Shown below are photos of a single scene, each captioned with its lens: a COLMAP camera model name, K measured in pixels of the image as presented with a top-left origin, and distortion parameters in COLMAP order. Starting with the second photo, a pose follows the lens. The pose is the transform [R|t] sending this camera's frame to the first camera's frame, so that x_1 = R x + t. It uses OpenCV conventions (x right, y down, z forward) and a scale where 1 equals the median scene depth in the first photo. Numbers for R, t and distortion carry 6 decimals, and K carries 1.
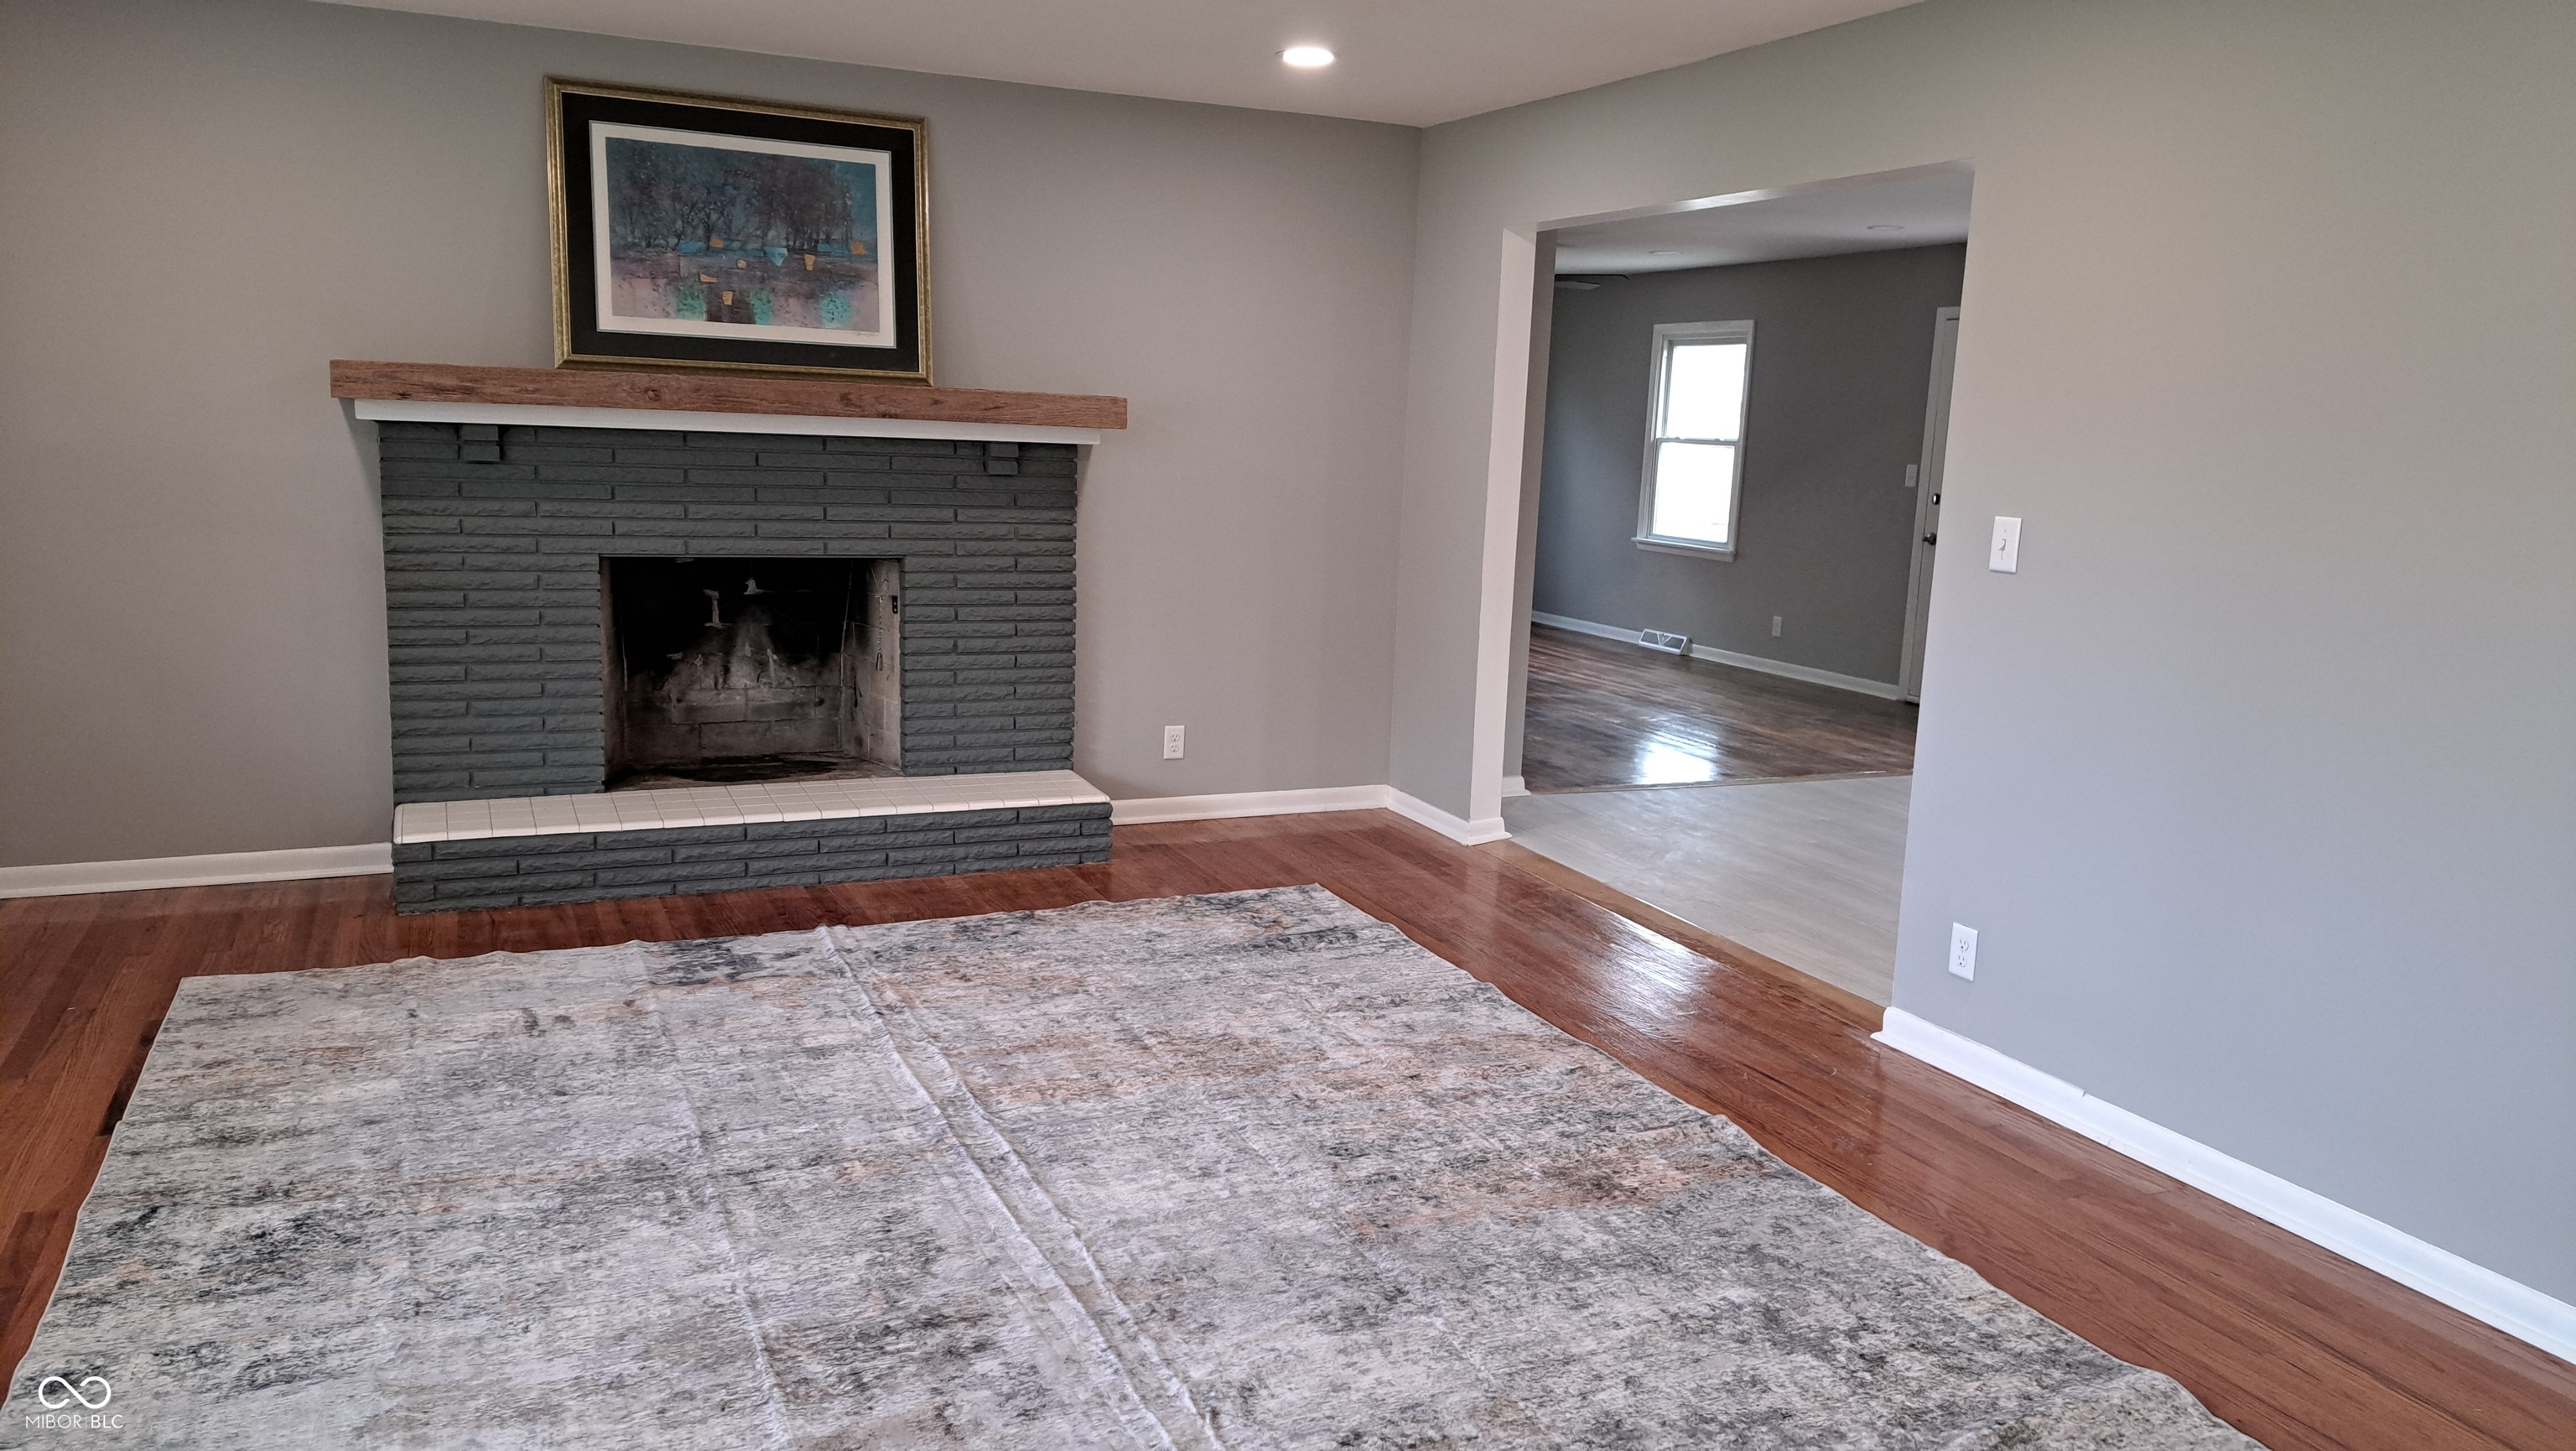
lens RADIAL K [[1843.0, 0, 1294.1], [0, 1843.0, 689.8], [0, 0, 1]] dist [0.086204, -0.092261]
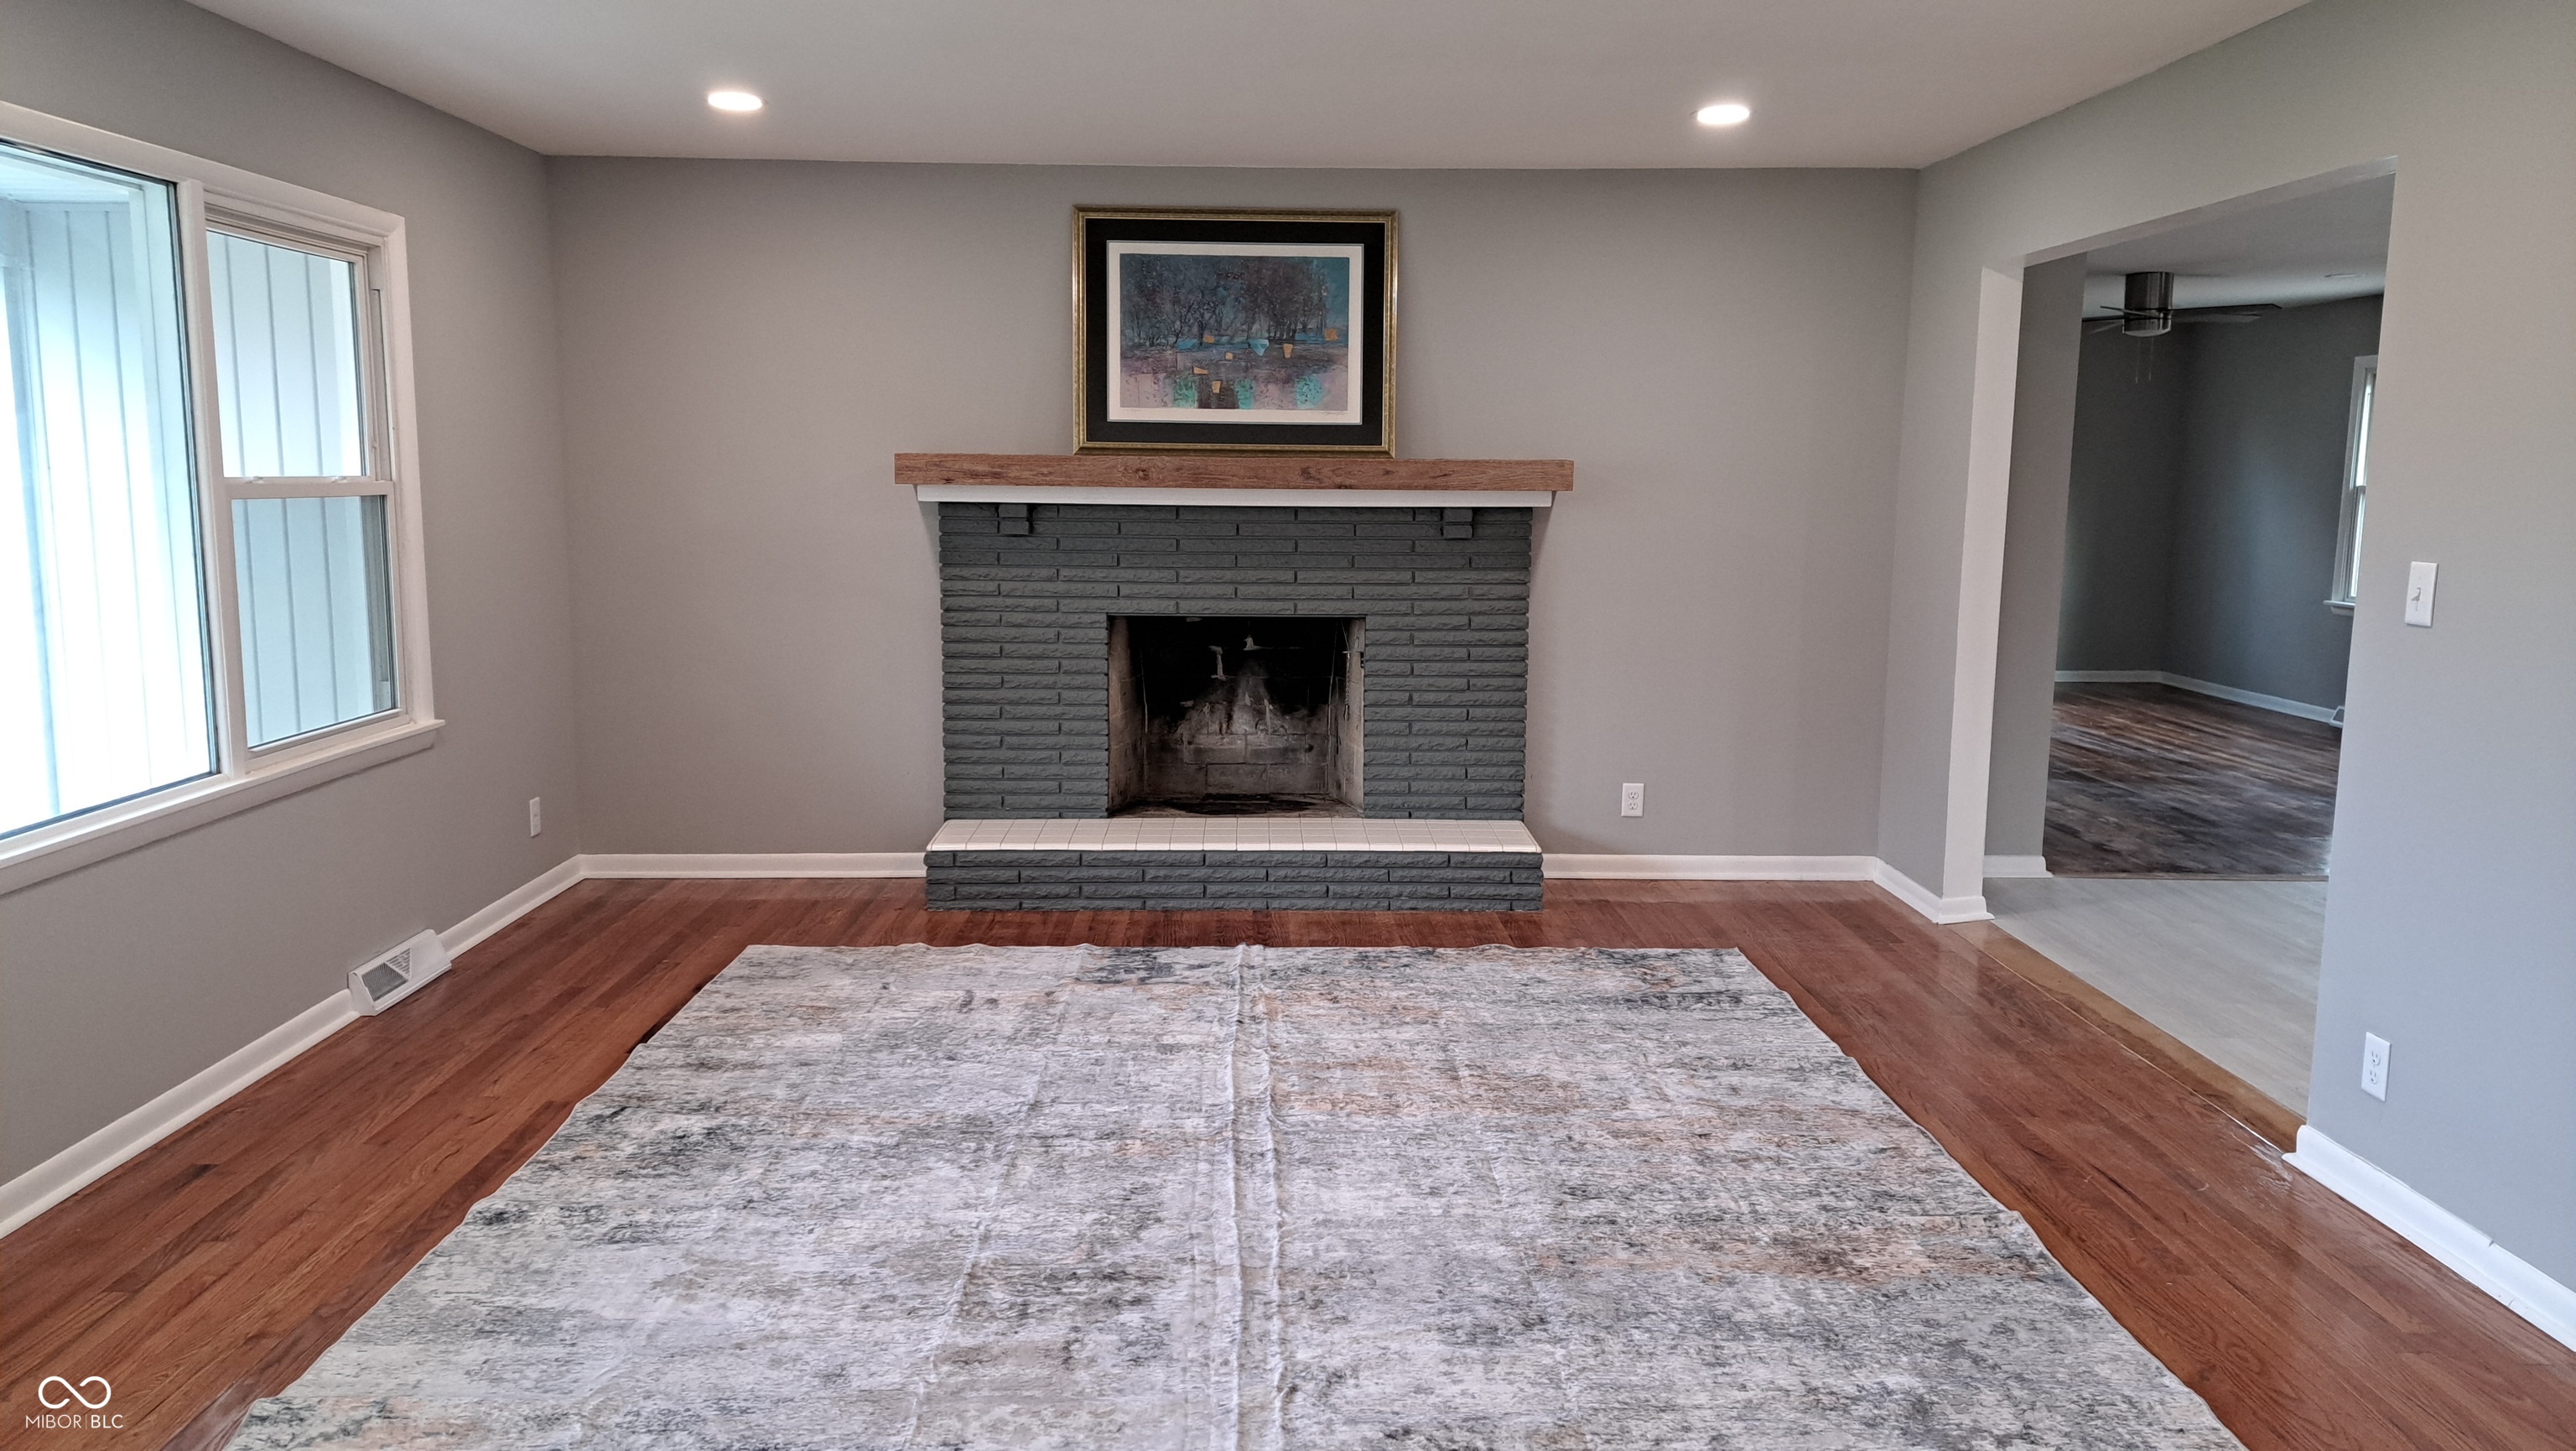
lens RADIAL K [[1834.1, 0, 1289.8], [0, 1834.1, 718.3], [0, 0, 1]] dist [0.137122, -0.233956]
pose [[0.917293, 0.024513, -0.397458, 0.194017], [-0.033234, 0.999334, -0.015068, 0.006620], [0.396824, 0.027031, 0.917497, -0.004205]]
